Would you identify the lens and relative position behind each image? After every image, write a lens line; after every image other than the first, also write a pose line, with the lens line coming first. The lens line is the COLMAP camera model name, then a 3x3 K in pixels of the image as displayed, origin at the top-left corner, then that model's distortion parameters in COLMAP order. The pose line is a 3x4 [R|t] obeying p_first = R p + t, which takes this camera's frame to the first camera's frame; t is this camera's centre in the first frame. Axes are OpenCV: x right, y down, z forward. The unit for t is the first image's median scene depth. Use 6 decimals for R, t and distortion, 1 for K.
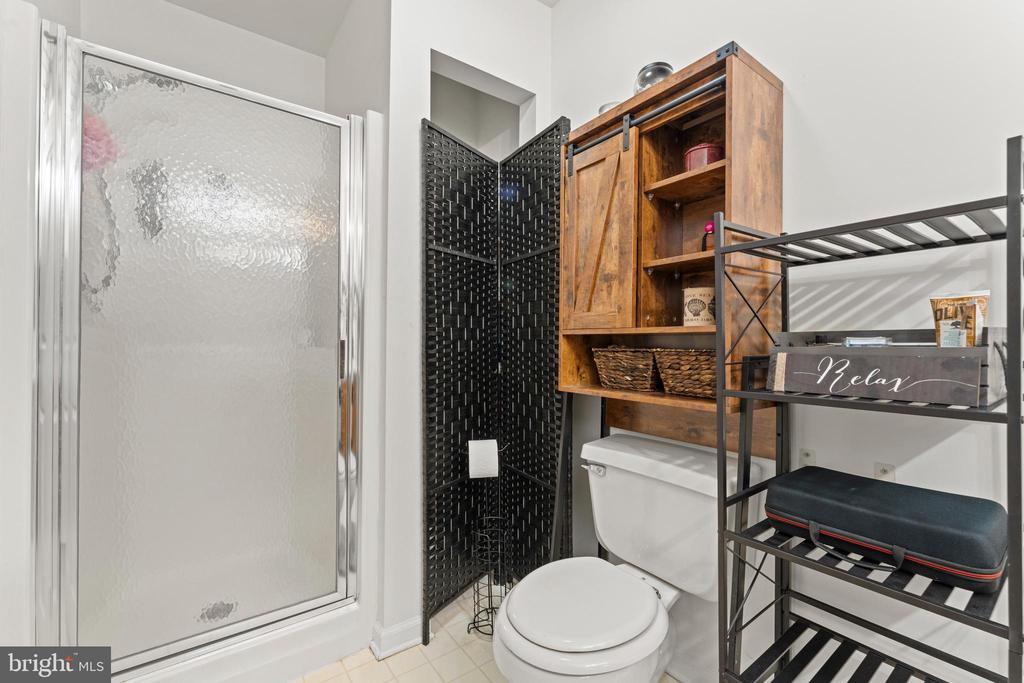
lens RADIAL K [[434.0, 0, 511.7], [0, 434.0, 346.3], [0, 0, 1]] dist [0.000524, 0.000038]
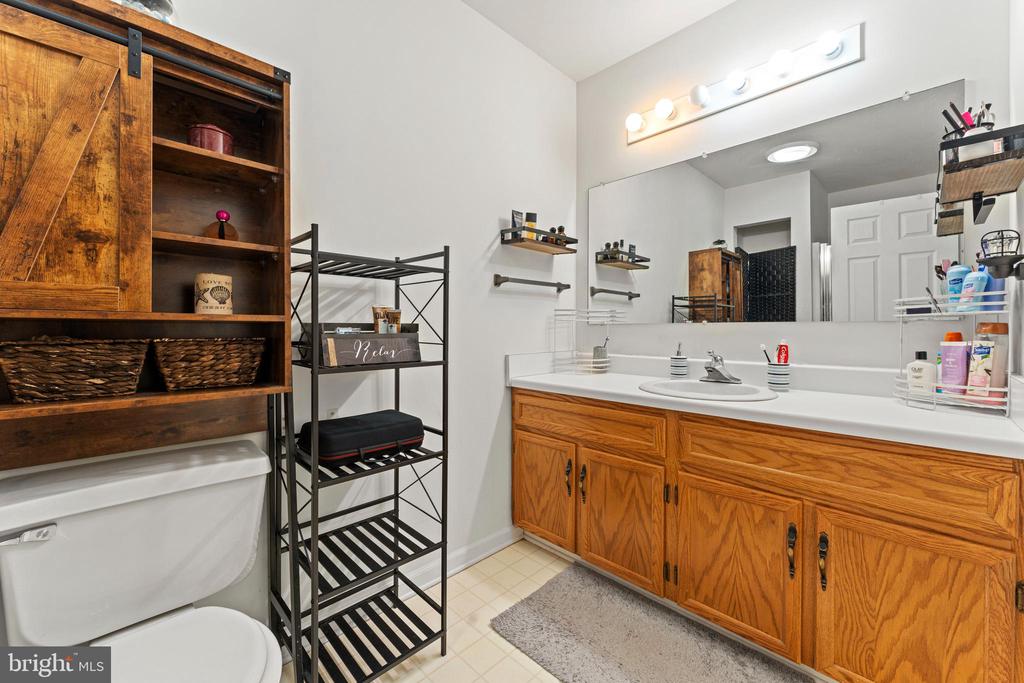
lens RADIAL K [[408.6, 0, 512.0], [0, 408.6, 341.5], [0, 0, 1]] dist [0.001228, -0.000168]
pose [[-0.141791, -0.026822, 0.989533, -0.554403], [0.010279, 0.999539, 0.028566, -0.004798], [-0.989843, 0.014222, -0.141450, 0.466275]]
